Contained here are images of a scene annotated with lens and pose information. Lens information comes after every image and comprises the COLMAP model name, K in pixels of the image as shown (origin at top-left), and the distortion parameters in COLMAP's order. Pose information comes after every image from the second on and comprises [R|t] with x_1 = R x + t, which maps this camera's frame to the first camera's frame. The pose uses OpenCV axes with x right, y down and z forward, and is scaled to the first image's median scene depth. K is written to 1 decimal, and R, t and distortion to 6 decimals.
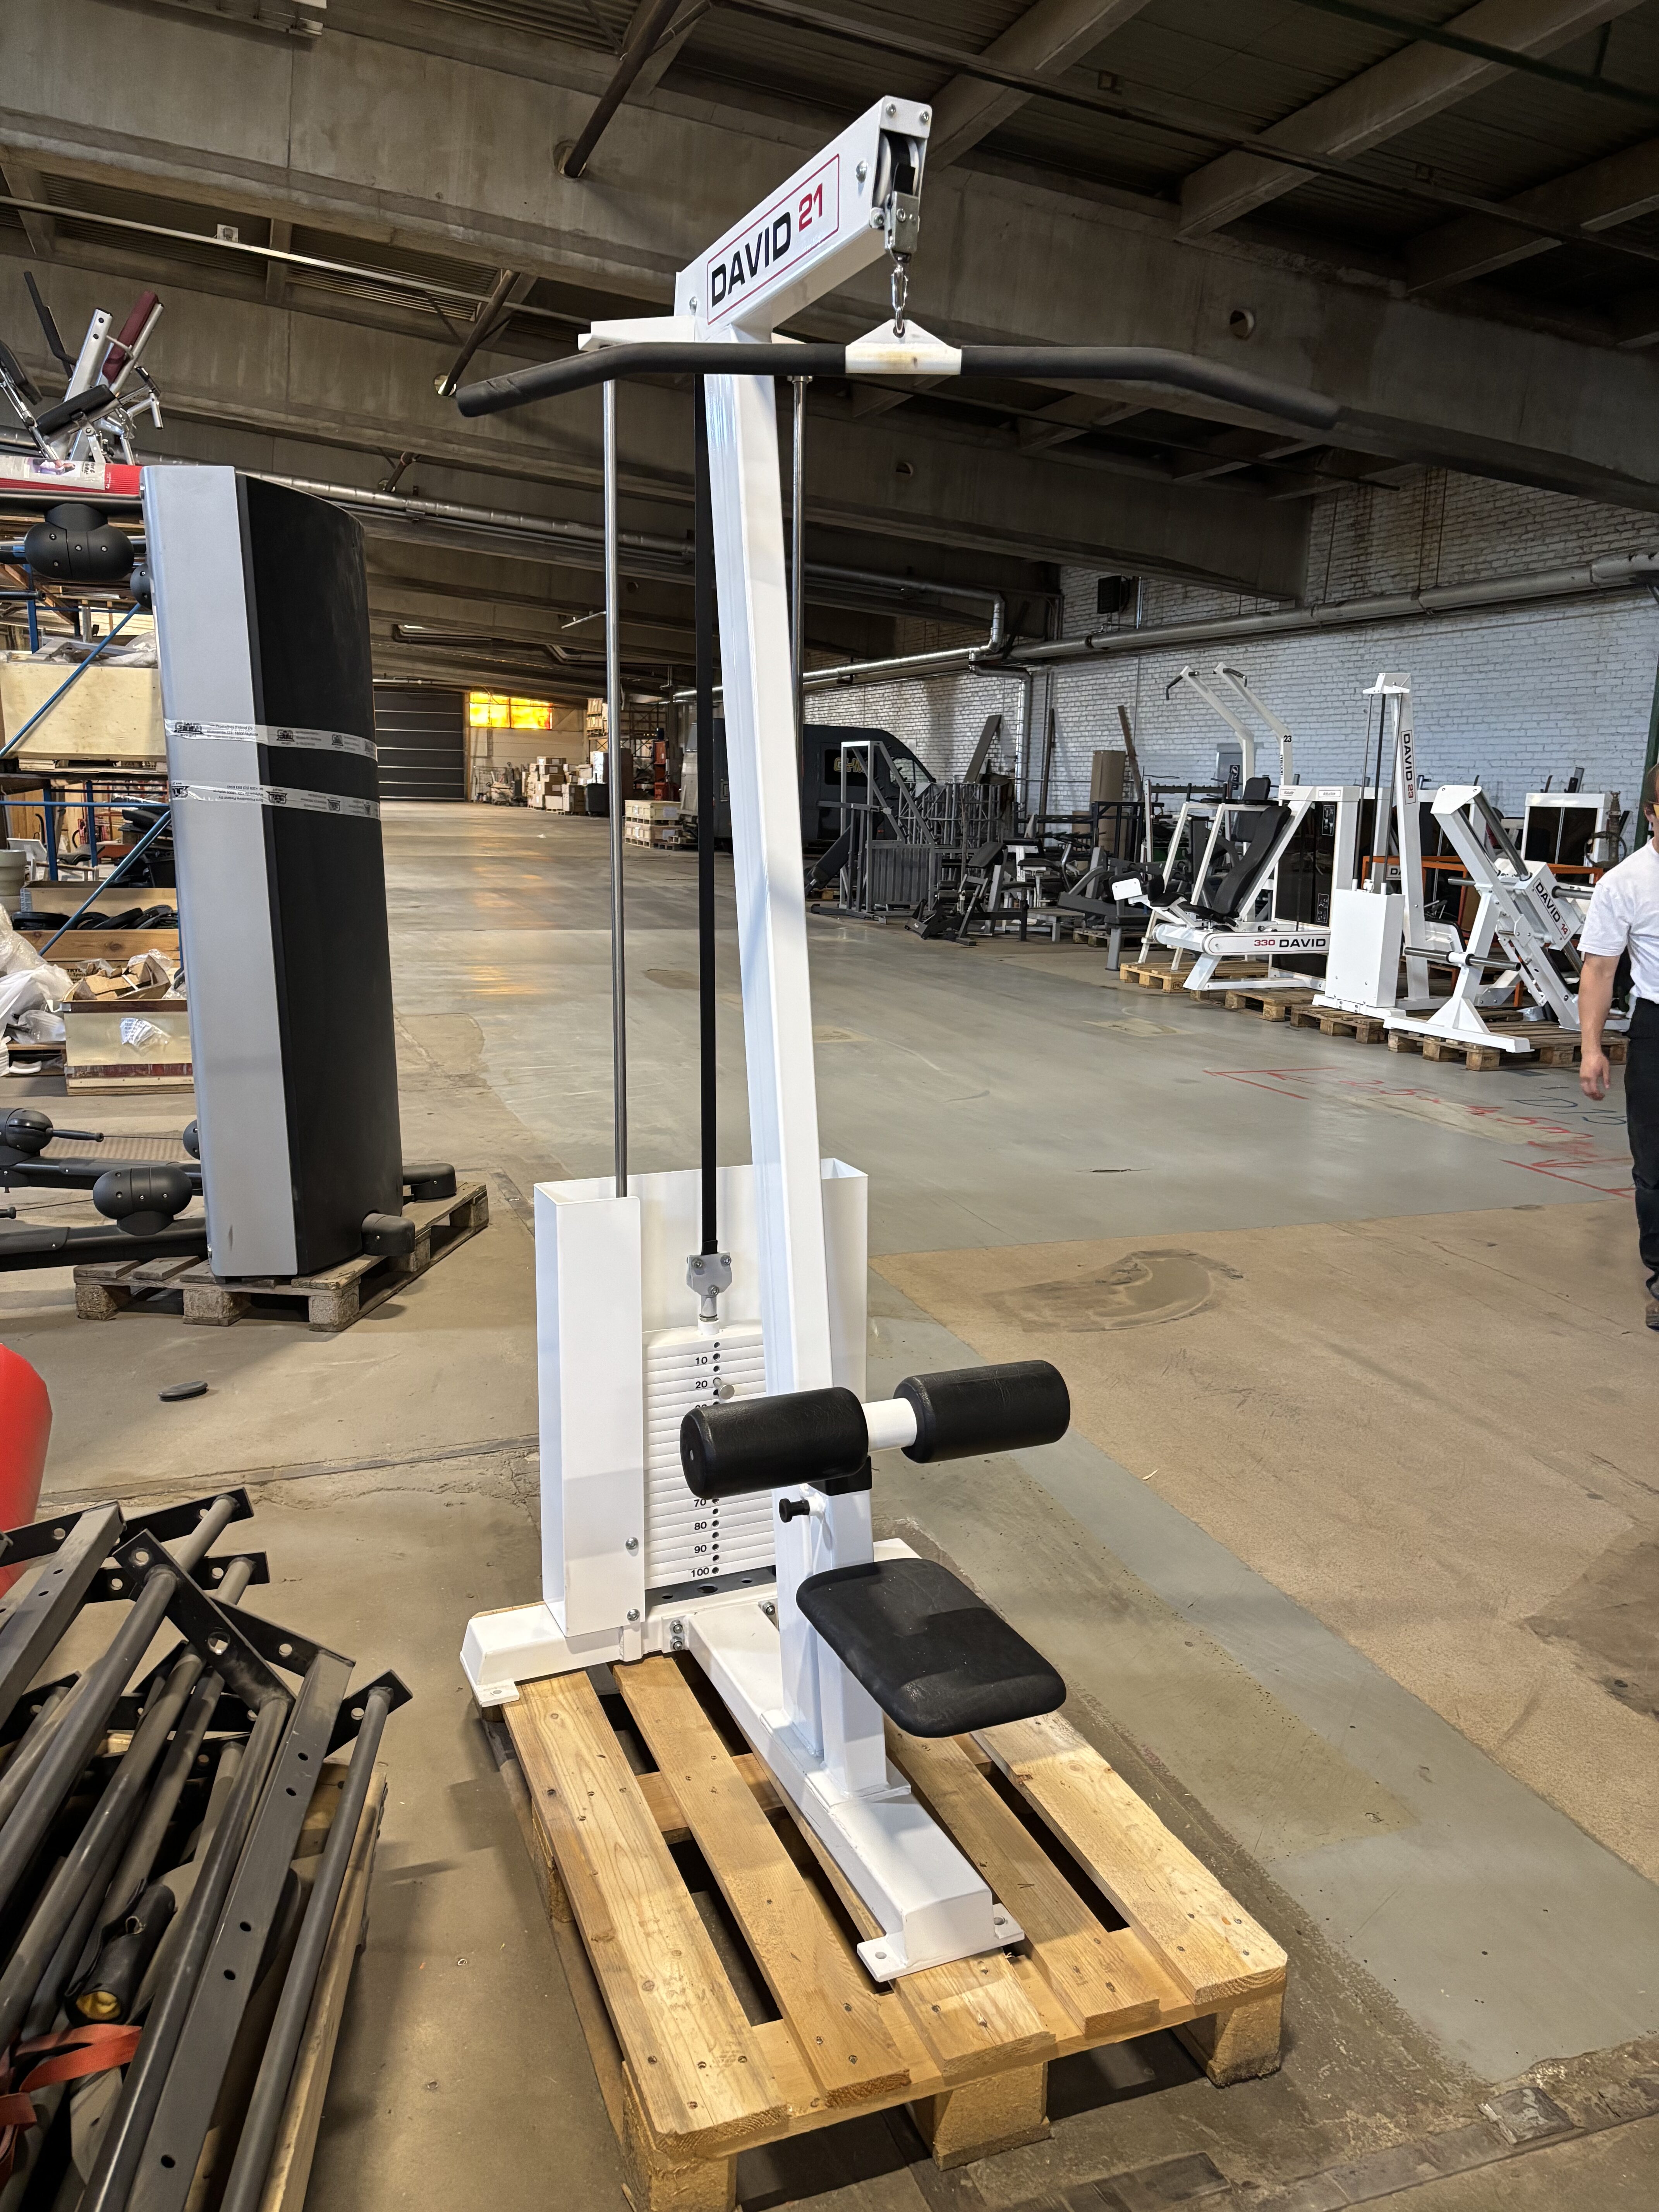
lens RADIAL K [[1653.8, 0, 875.5], [0, 1653.8, 1109.0], [0, 0, 1]] dist [0.013113, 0.002431]
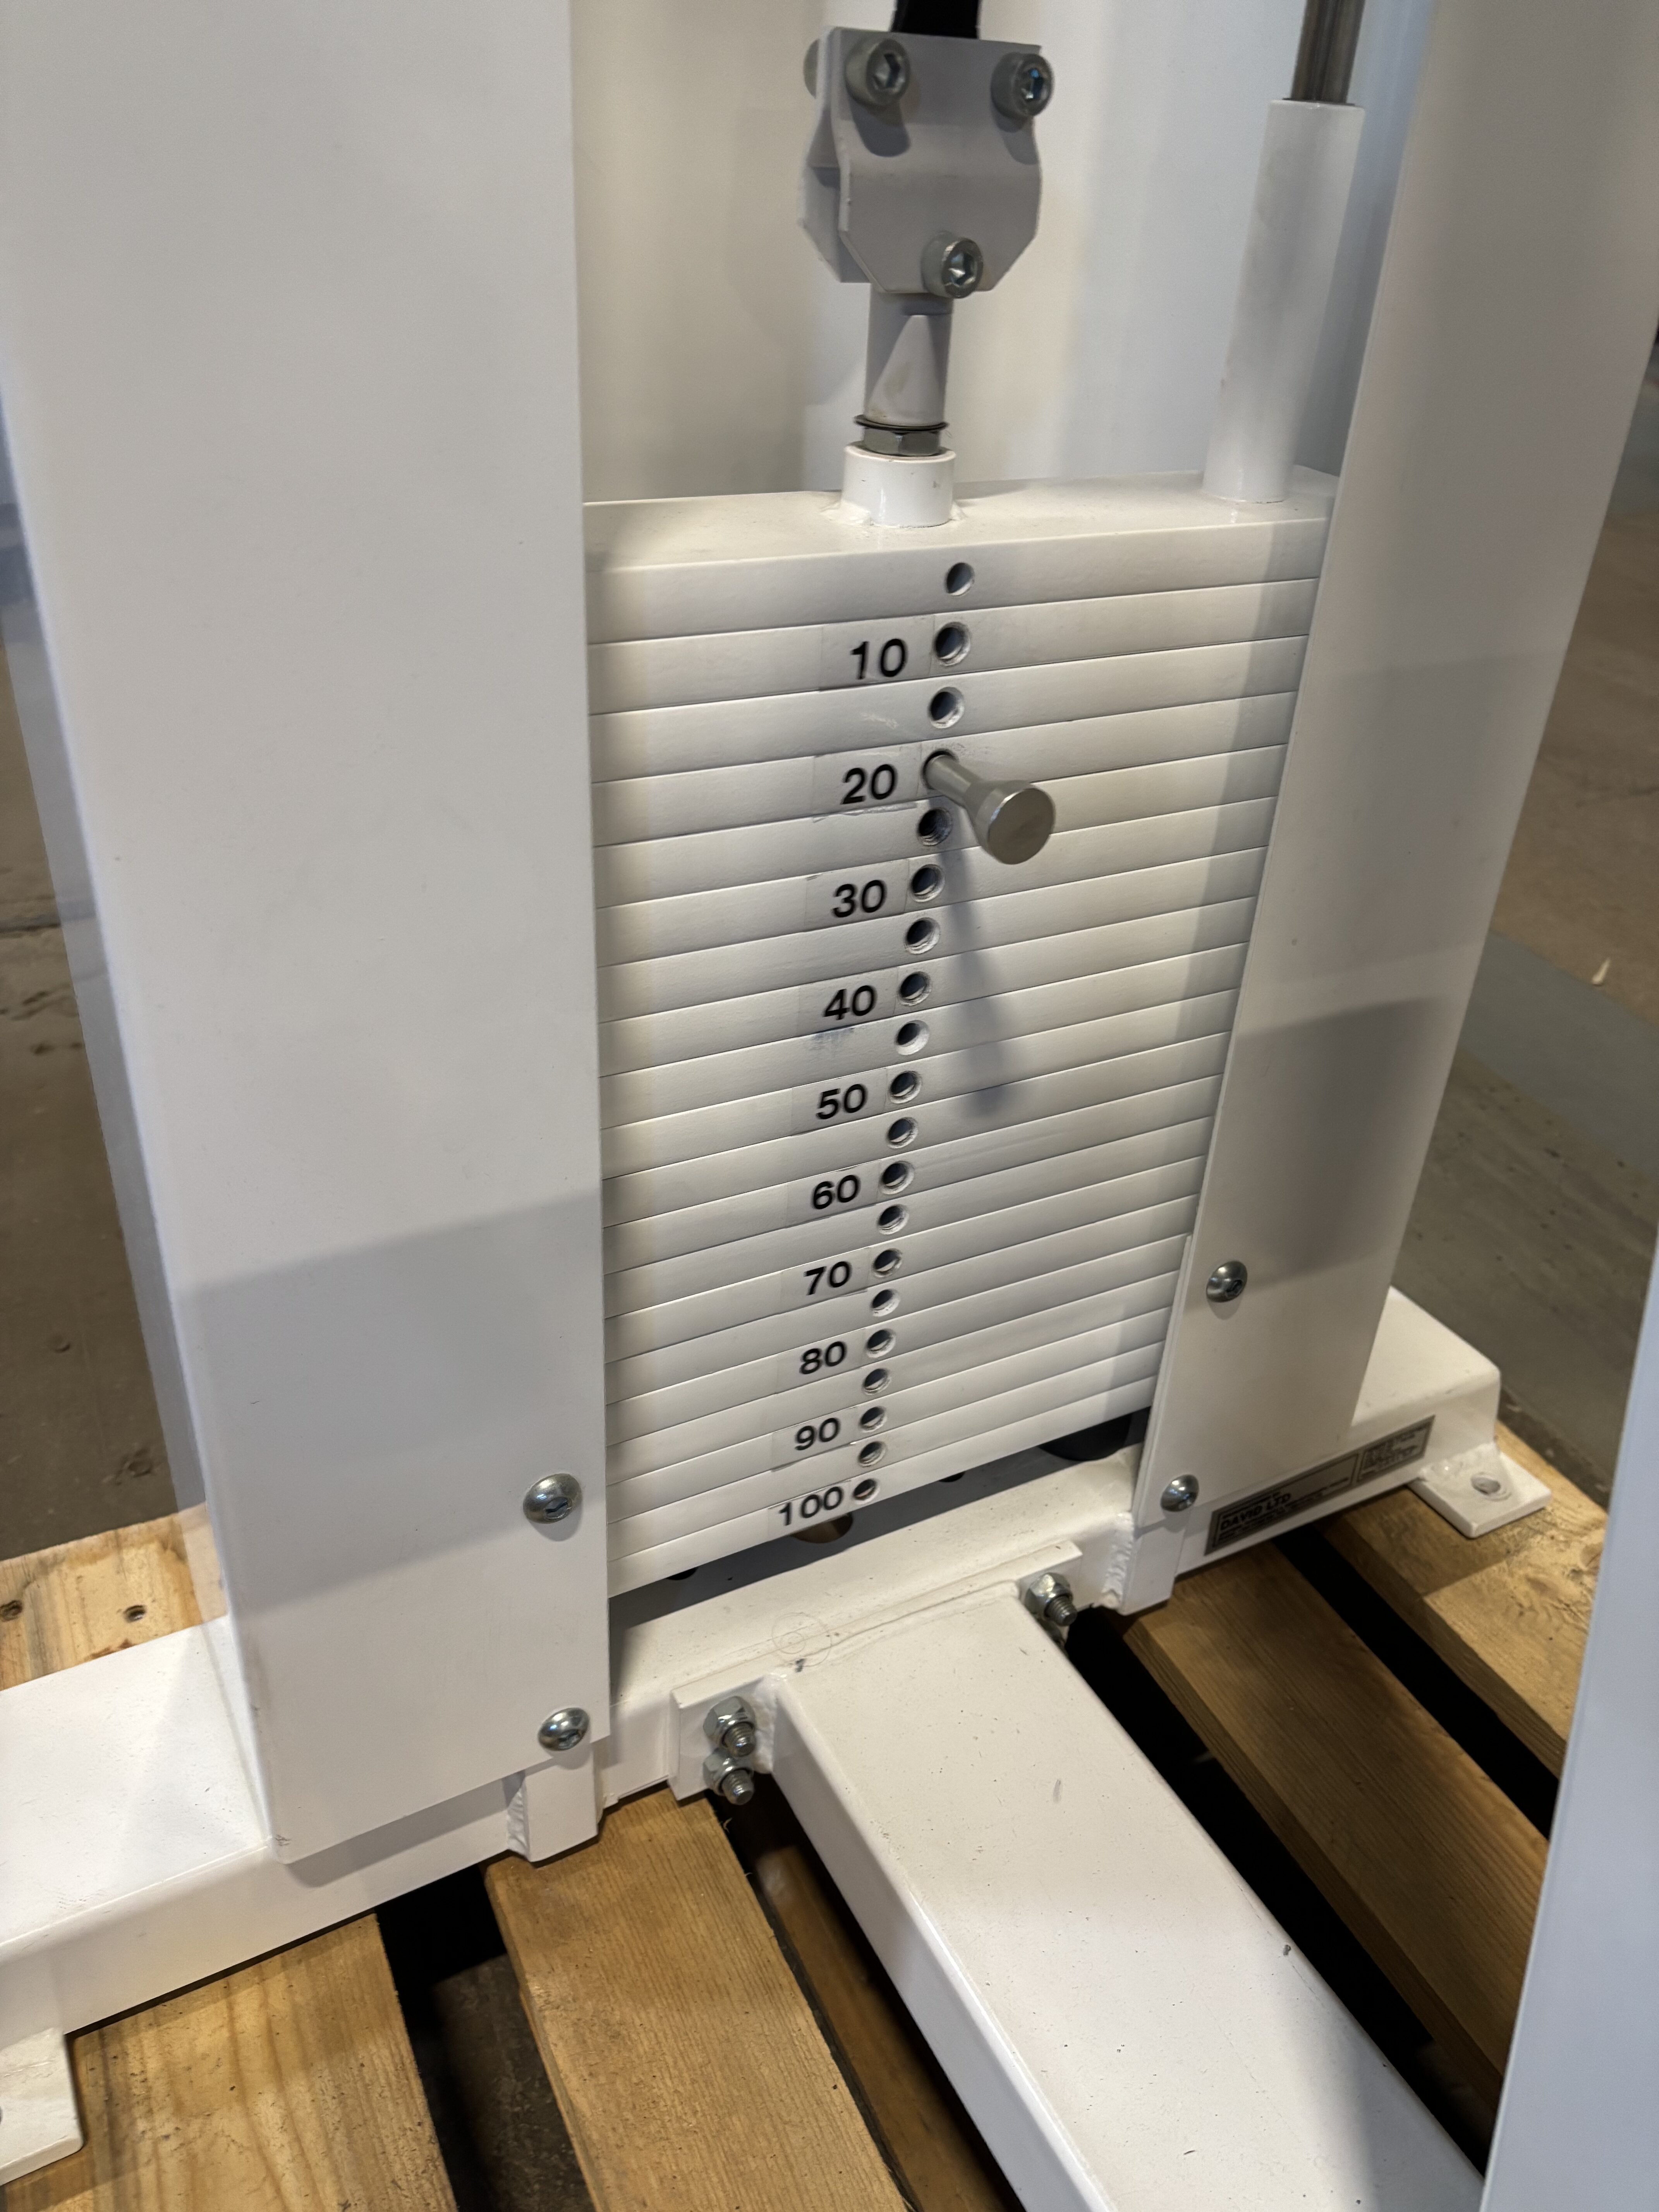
lens RADIAL K [[1641.8, 0, 829.5], [0, 1641.8, 1106.0], [0, 0, 1]] dist [0.144752, -0.254853]
pose [[0.998390, 0.007297, 0.056251, -0.118259], [-0.026995, 0.933307, 0.358062, 0.128195], [-0.049887, -0.359004, 0.932002, 0.780746]]
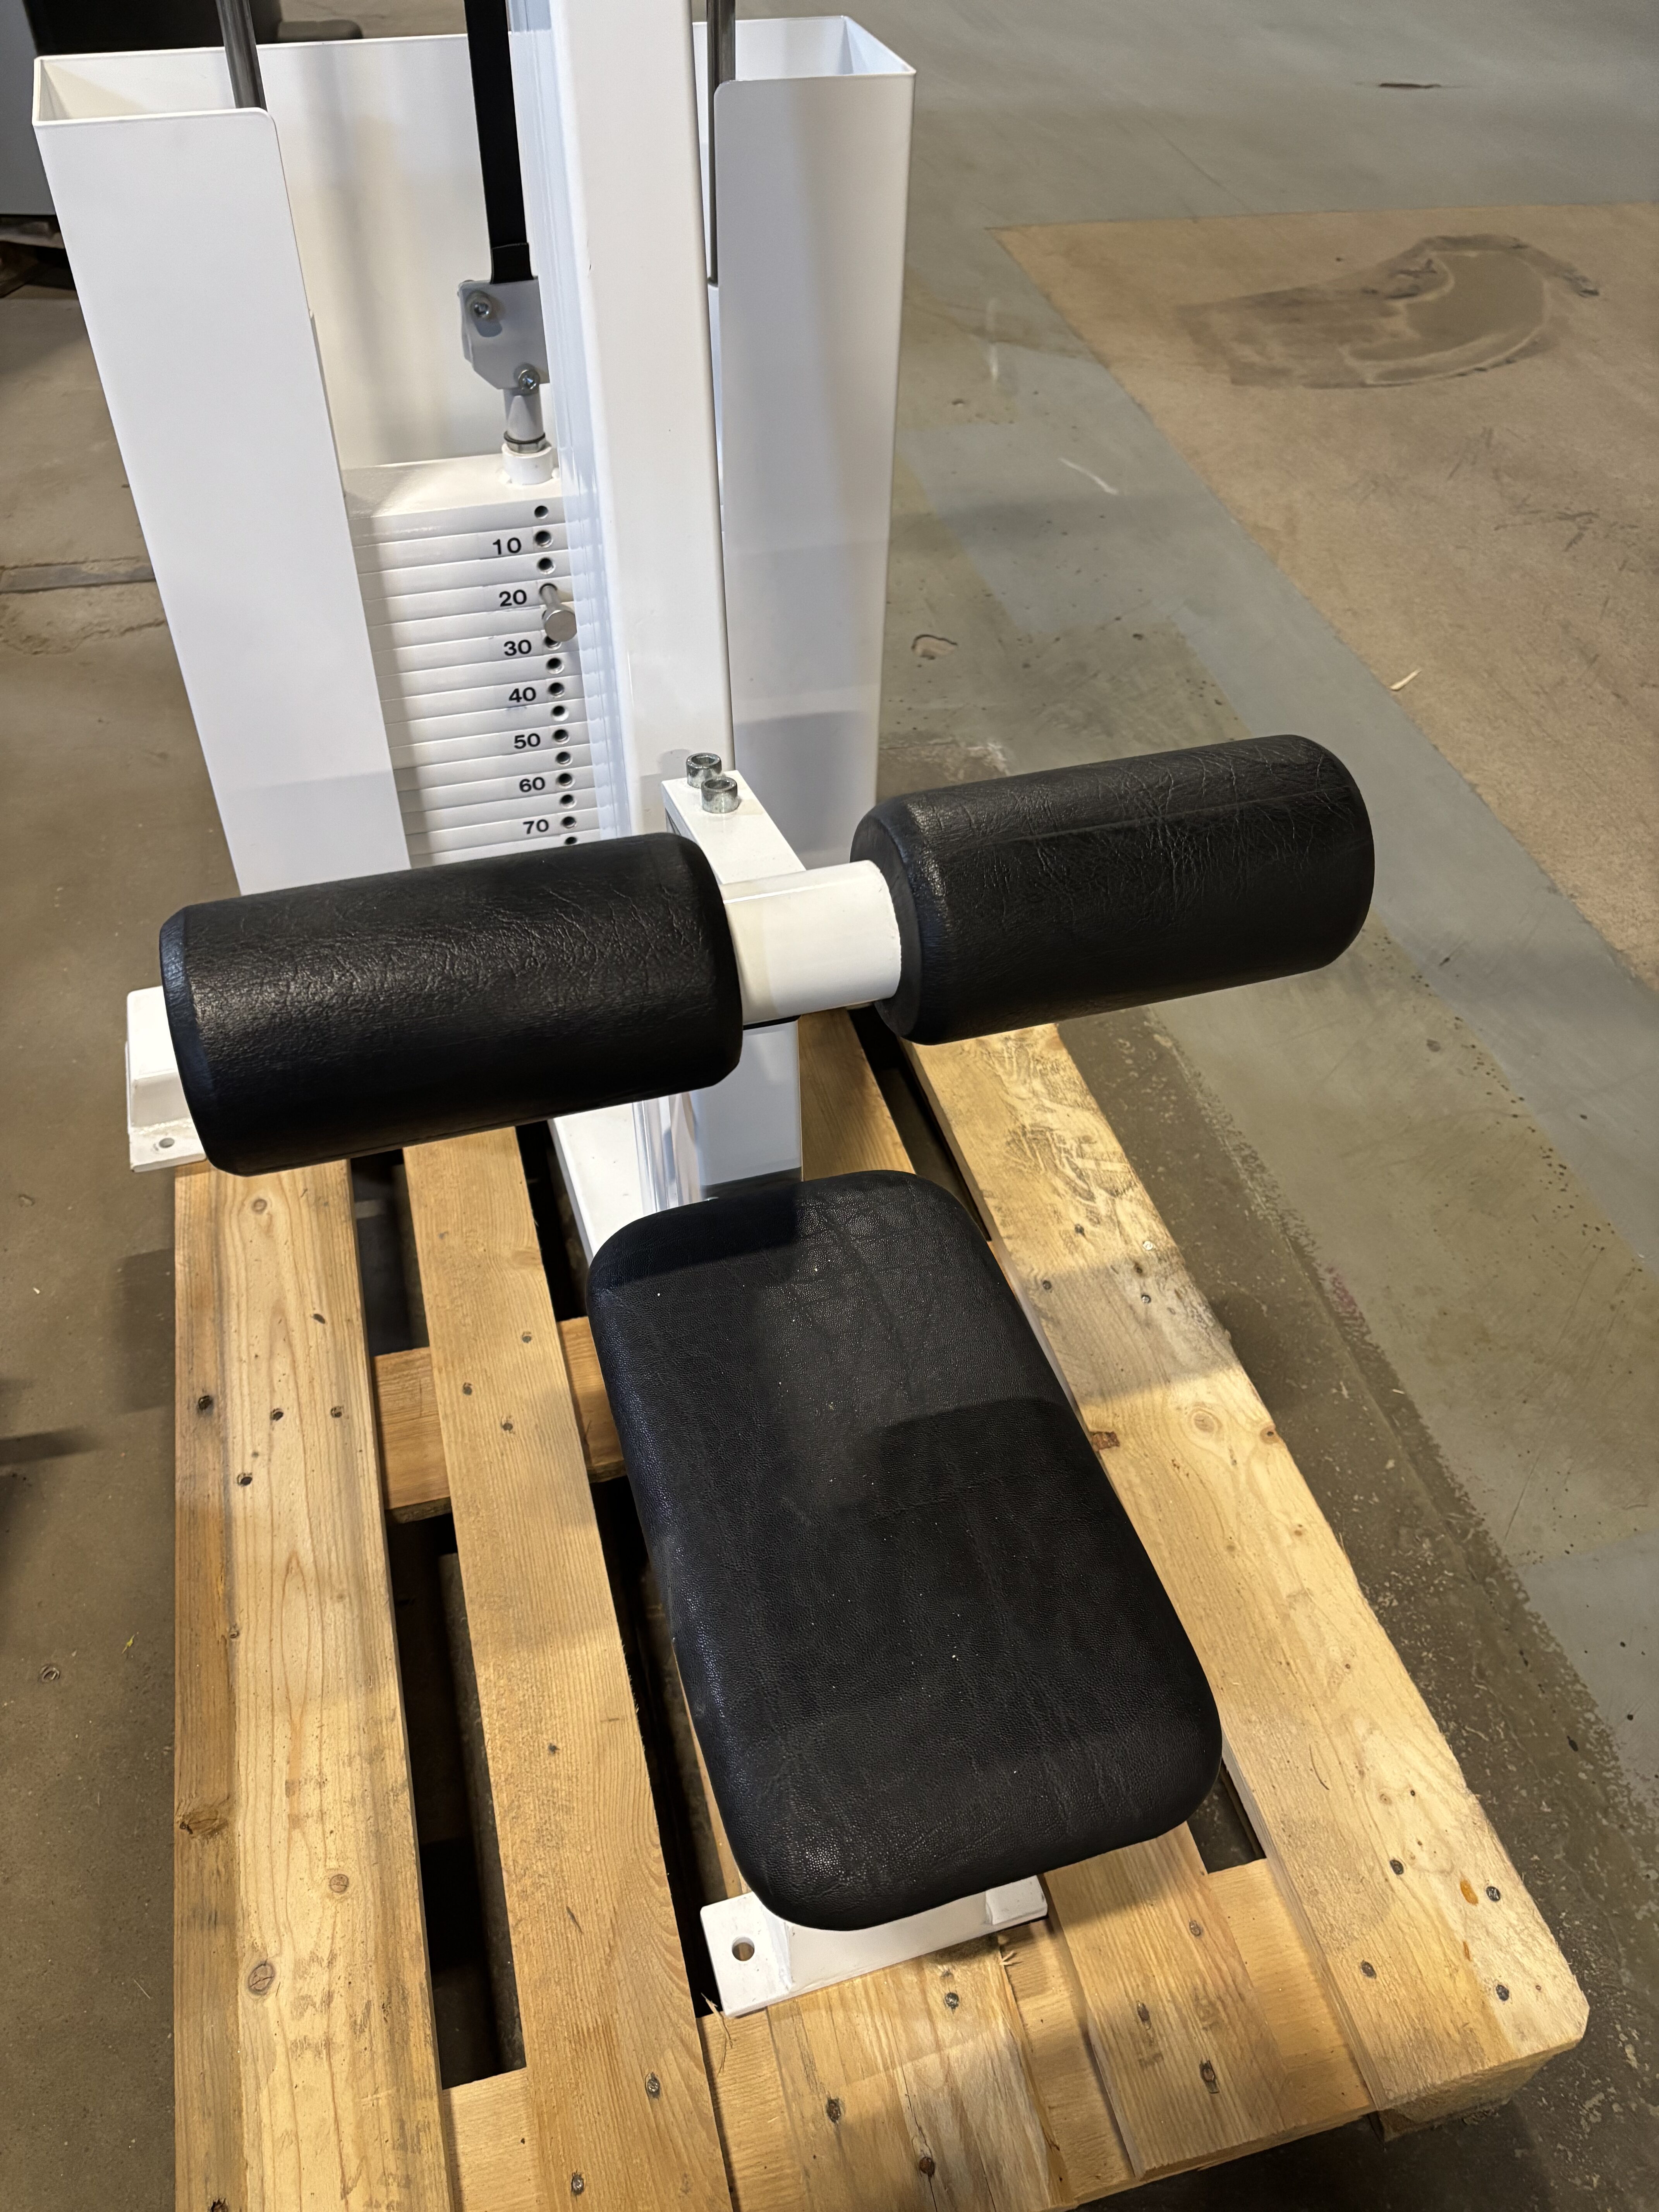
lens RADIAL K [[1669.9, 0, 823.2], [0, 1669.9, 1113.6], [0, 0, 1]] dist [0.033781, -0.024144]
pose [[0.991182, 0.102343, -0.084171, 0.031811], [-0.037683, 0.826679, 0.561411, 0.021170], [0.127038, -0.553289, 0.823245, 0.540383]]
